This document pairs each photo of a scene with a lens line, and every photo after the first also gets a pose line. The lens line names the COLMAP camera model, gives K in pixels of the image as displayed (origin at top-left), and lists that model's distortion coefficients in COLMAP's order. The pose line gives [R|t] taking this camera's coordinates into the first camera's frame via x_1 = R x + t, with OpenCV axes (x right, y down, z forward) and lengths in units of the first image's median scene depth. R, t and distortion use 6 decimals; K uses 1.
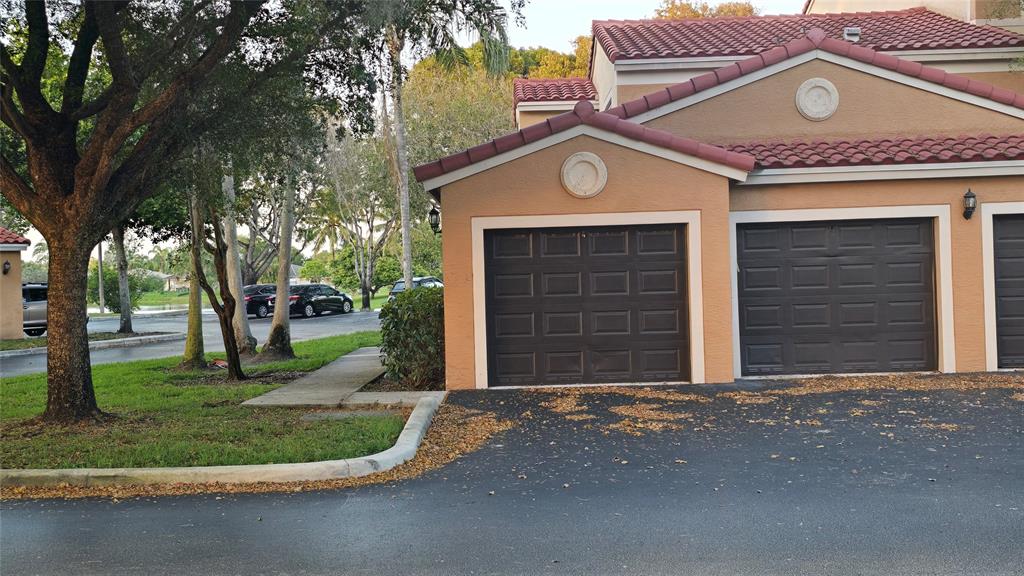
lens RADIAL K [[1229.3, 0, 512.8], [0, 1229.3, 294.7], [0, 0, 1]] dist [0.099456, 0.000000]
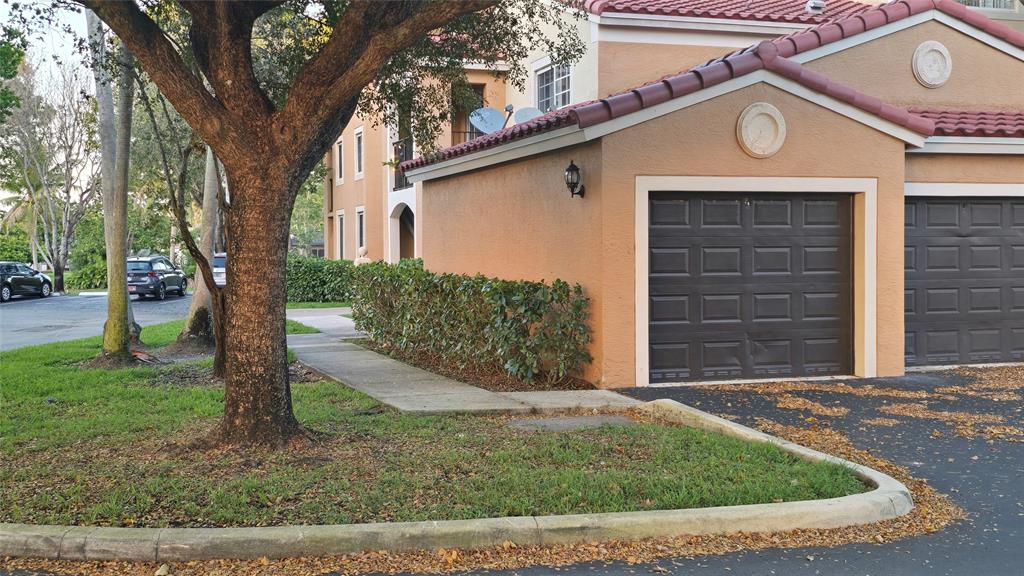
lens RADIAL K [[1229.3, 0, 511.6], [0, 1229.3, 284.7], [0, 0, 1]] dist [0.099456, 0.000000]
pose [[0.941211, 0.014032, 0.337528, -0.383682], [-0.014048, 0.999898, -0.002395, 0.012232], [-0.337527, -0.002487, 0.941312, 0.261853]]
